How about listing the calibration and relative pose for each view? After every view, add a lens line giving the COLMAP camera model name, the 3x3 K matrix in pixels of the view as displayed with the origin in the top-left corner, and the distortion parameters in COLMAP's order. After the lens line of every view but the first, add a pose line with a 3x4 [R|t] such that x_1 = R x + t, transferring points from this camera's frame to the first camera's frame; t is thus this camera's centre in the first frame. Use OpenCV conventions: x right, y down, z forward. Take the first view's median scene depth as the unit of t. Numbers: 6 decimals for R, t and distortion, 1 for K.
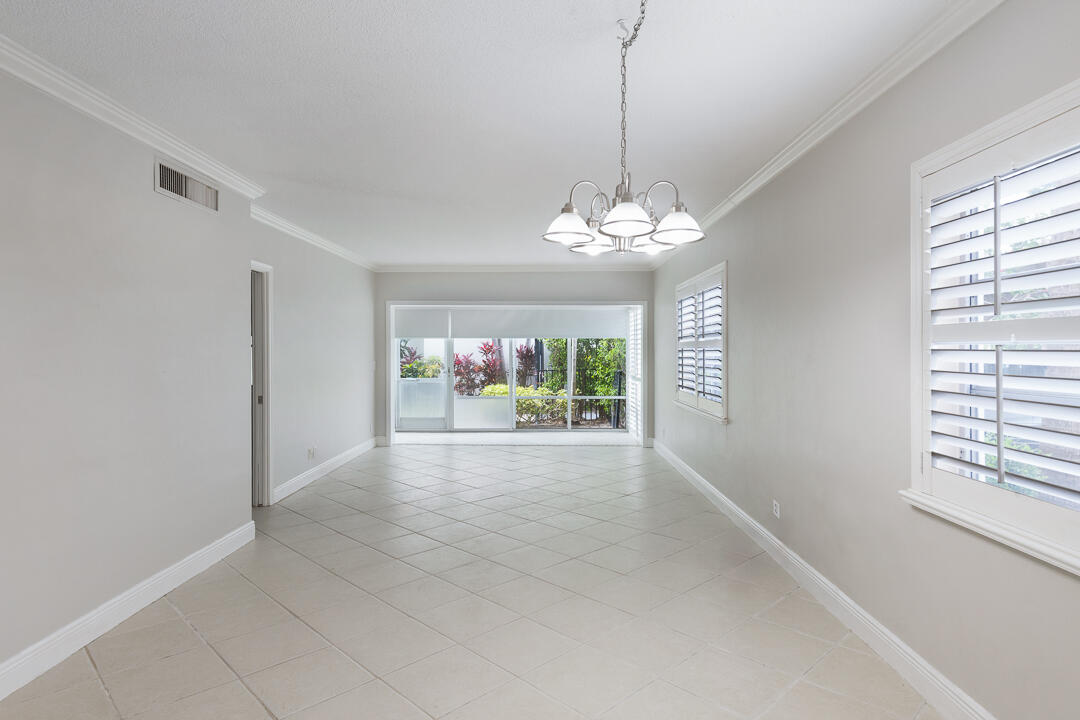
lens RADIAL K [[610.6, 0, 540.3], [0, 610.6, 343.5], [0, 0, 1]] dist [0.000731, -0.000208]
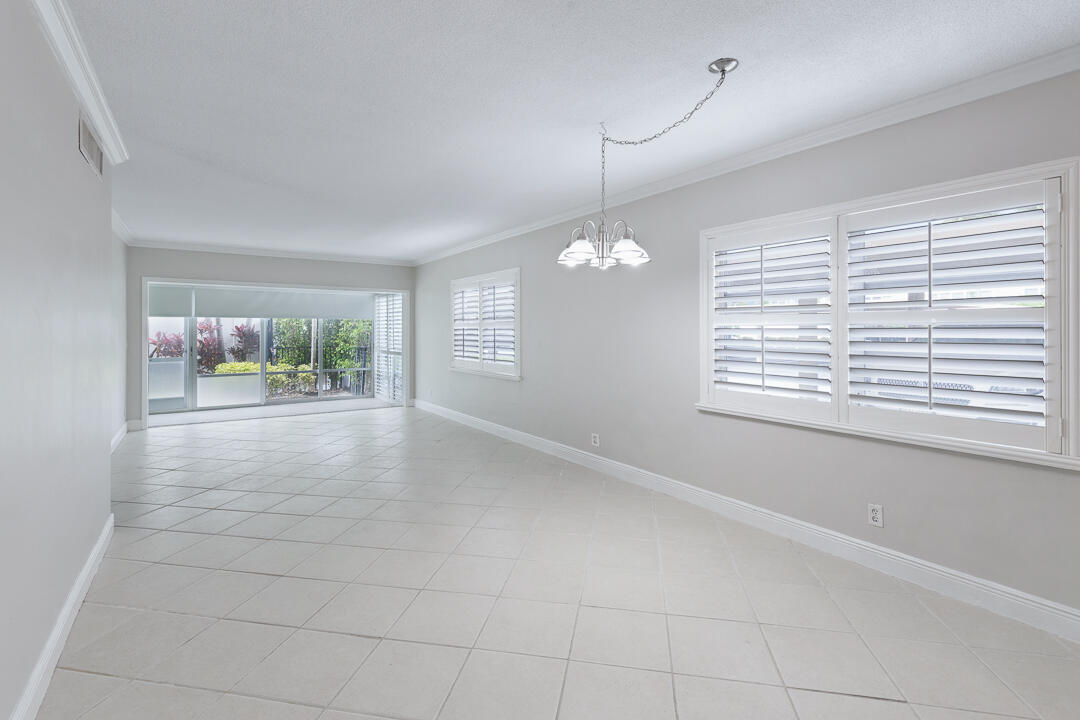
lens RADIAL K [[497.6, 0, 545.3], [0, 497.6, 321.7], [0, 0, 1]] dist [0.000389, -0.000207]
pose [[0.812127, 0.009440, 0.583404, -0.191930], [-0.006405, 0.999953, -0.007264, 0.001373], [-0.583445, 0.002162, 0.812150, 0.005292]]
